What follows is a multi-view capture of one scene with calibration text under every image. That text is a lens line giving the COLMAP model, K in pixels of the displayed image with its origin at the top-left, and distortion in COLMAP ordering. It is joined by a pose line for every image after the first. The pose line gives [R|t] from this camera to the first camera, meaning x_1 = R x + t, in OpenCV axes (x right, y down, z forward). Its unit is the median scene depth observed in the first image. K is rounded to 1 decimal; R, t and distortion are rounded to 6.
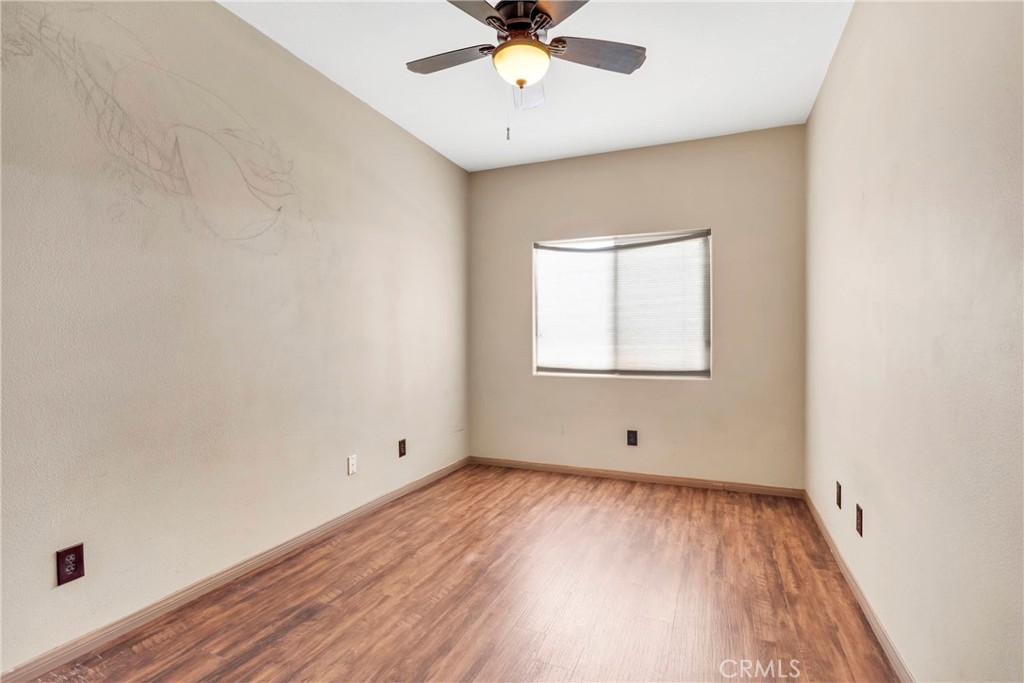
lens RADIAL K [[496.8, 0, 517.0], [0, 496.8, 340.7], [0, 0, 1]] dist [0.001090, 0.000514]
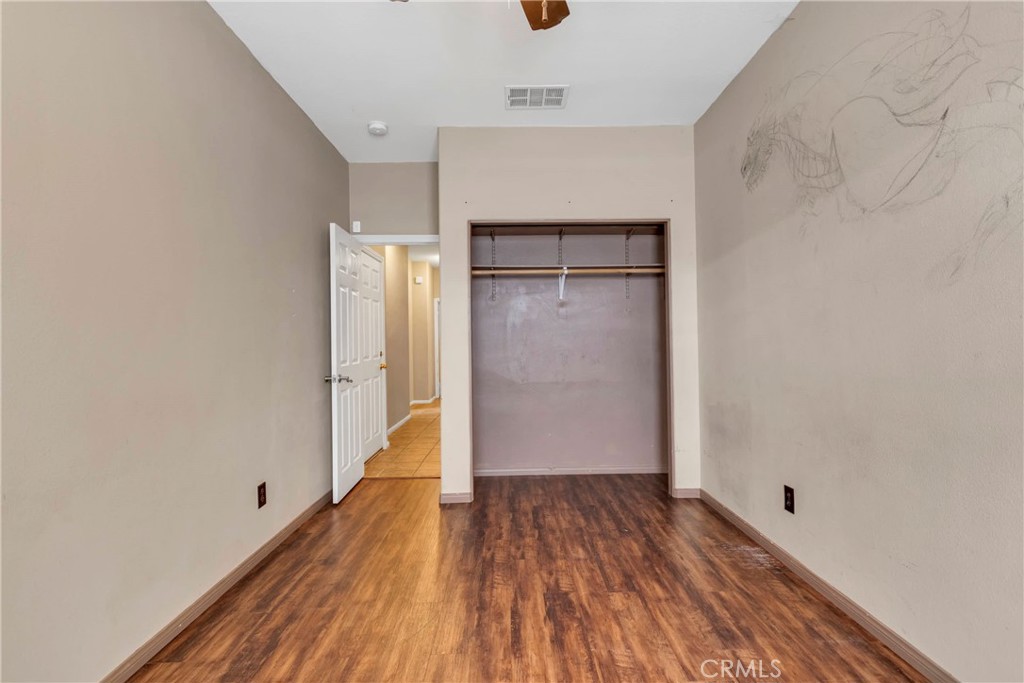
lens RADIAL K [[496.8, 0, 517.0], [0, 496.8, 340.7], [0, 0, 1]] dist [0.001090, 0.000514]
pose [[-0.918122, 0.013525, -0.396067, 0.306268], [0.016481, 0.999856, -0.004061, 0.000286], [0.395955, -0.010256, -0.918213, 1.772744]]
